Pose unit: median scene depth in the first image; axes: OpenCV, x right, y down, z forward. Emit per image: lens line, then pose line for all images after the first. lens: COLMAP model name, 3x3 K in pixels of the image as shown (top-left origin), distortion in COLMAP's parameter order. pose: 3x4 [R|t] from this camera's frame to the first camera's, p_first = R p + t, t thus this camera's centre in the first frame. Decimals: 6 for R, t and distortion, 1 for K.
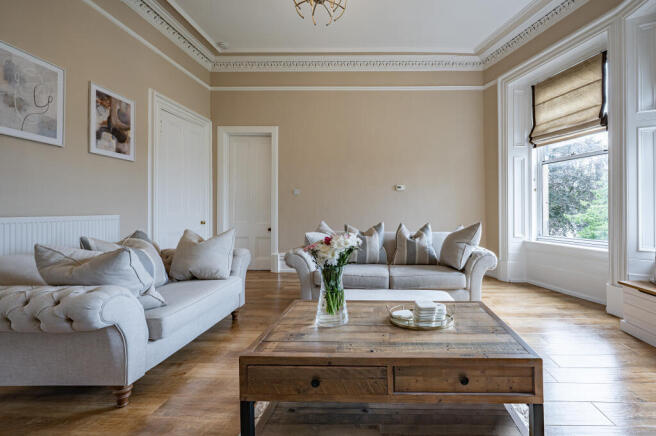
lens RADIAL K [[272.9, 0, 380.6], [0, 272.9, 200.4], [0, 0, 1]] dist [-0.005916, -0.000129]
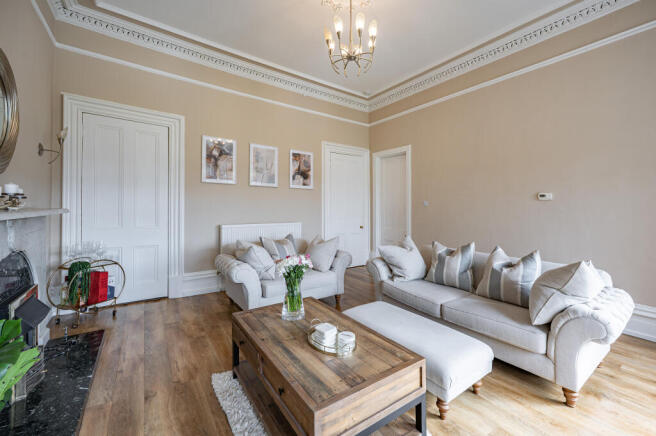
lens RADIAL K [[272.9, 0, 343.4], [0, 272.9, 190.4], [0, 0, 1]] dist [-0.005916, -0.000129]
pose [[0.592031, -0.042207, -0.804809, 0.553350], [0.021716, 0.999101, -0.036422, -0.075023], [0.805623, 0.004085, 0.592415, 0.176969]]
